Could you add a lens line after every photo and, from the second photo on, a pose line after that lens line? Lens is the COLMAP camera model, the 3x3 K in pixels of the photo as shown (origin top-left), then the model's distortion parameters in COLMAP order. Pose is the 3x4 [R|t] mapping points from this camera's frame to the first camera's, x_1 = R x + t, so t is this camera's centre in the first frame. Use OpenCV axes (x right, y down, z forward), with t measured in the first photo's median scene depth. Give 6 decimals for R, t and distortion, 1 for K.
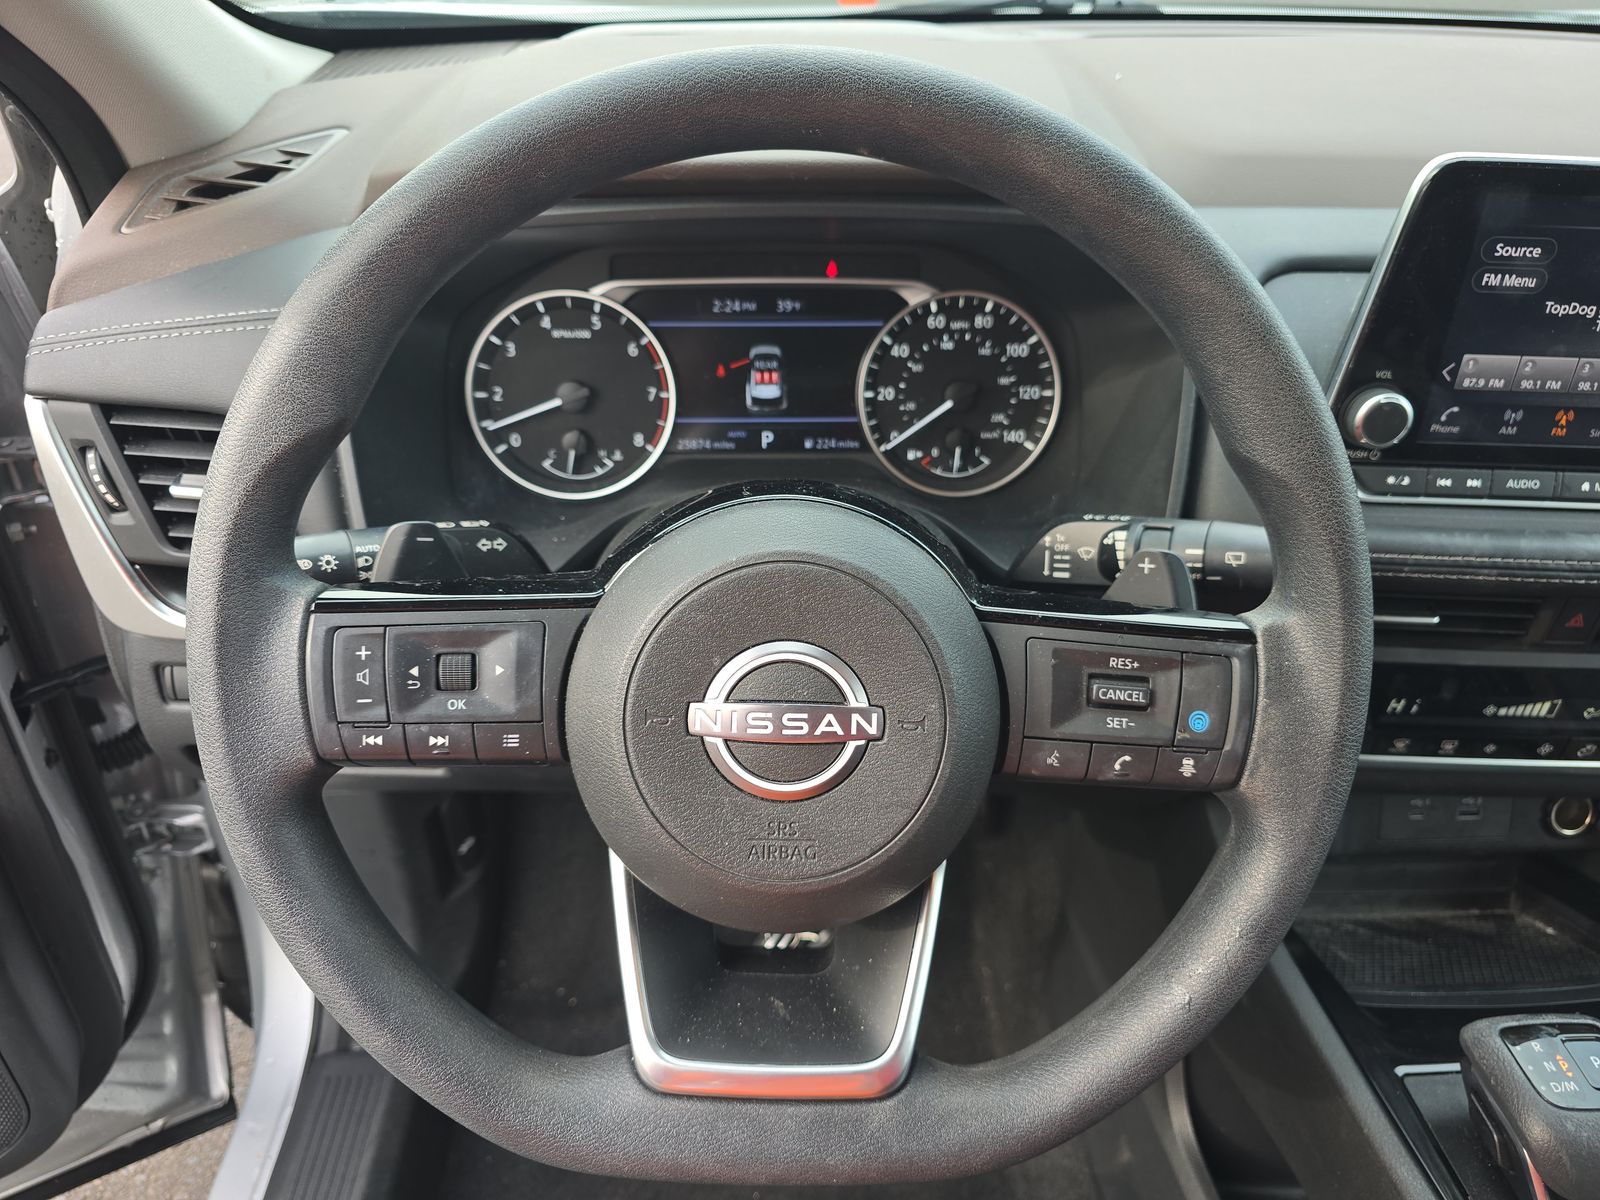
lens RADIAL K [[1102.5, 0, 800.0], [0, 1102.5, 600.0], [0, 0, 1]] dist [-0.007169, -0.006656]
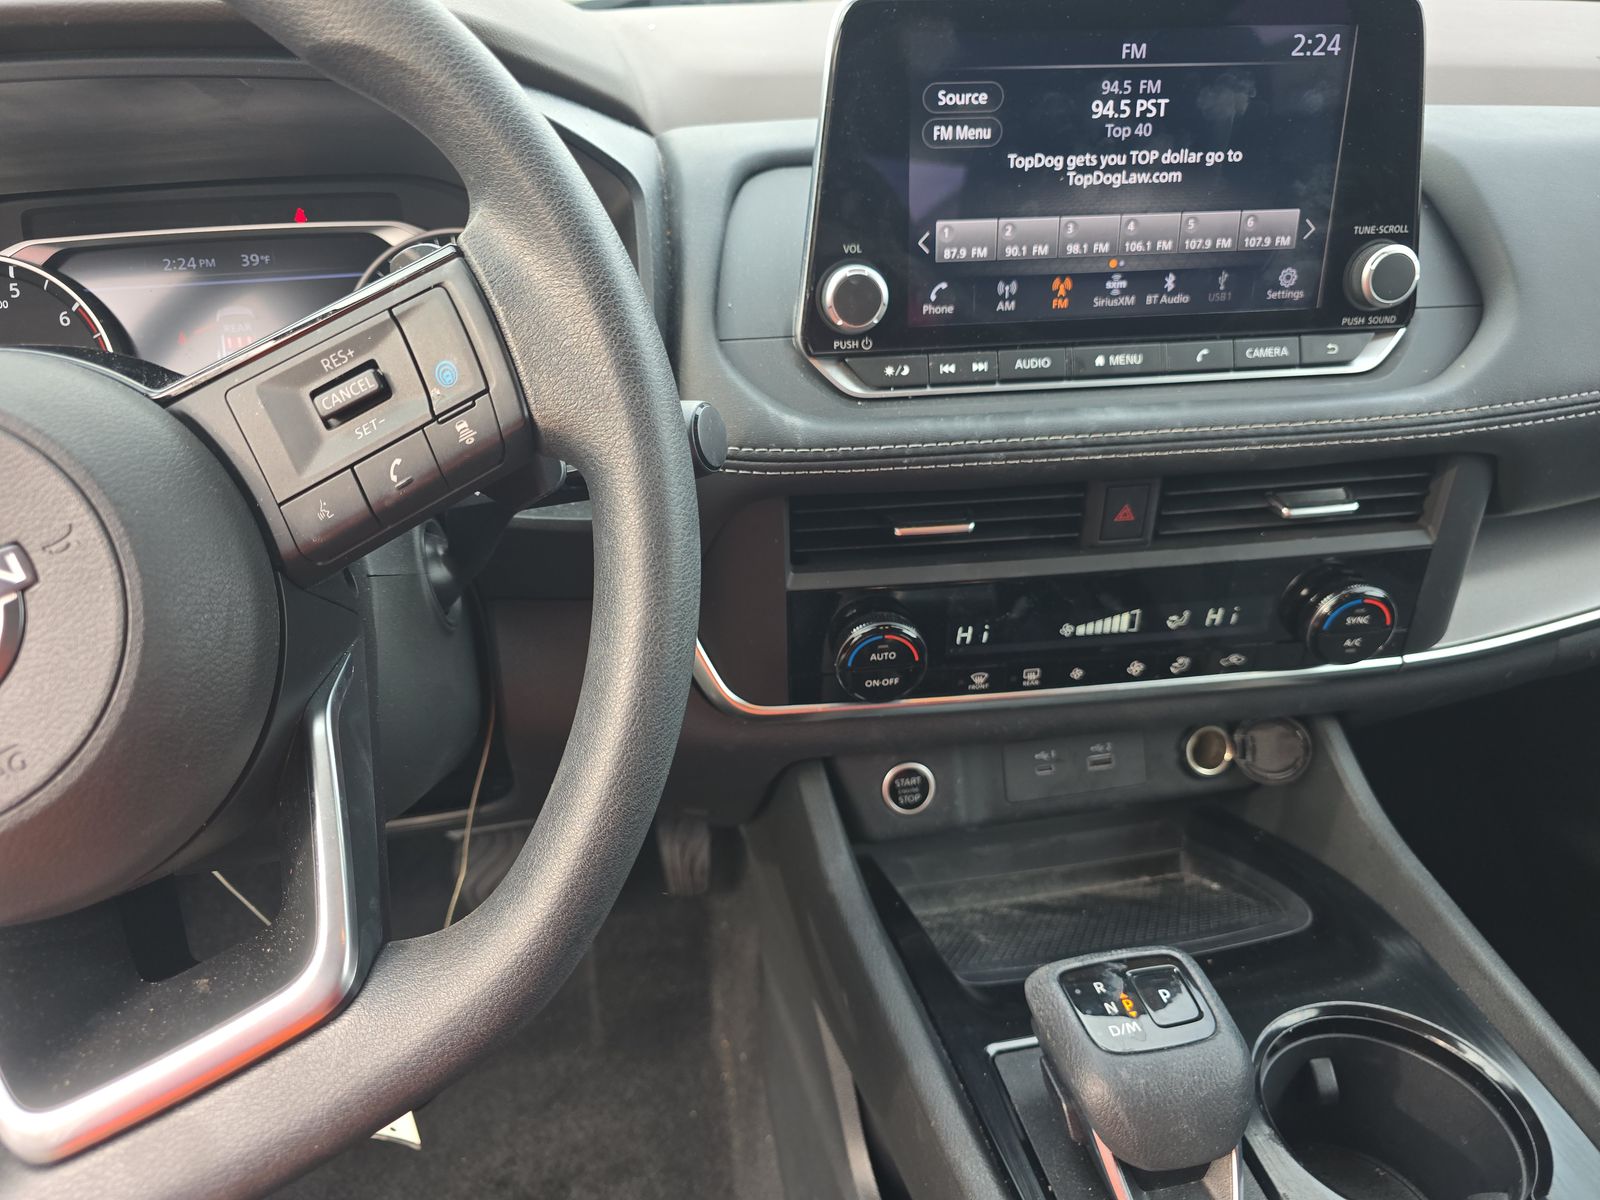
lens RADIAL K [[1111.6, 0, 800.0], [0, 1111.6, 600.0], [0, 0, 1]] dist [0.006191, -0.002401]
pose [[0.988564, -0.096600, 0.115800, 0.290783], [0.107676, 0.989776, -0.093536, 0.130011], [-0.105580, 0.104935, 0.988859, 0.110760]]
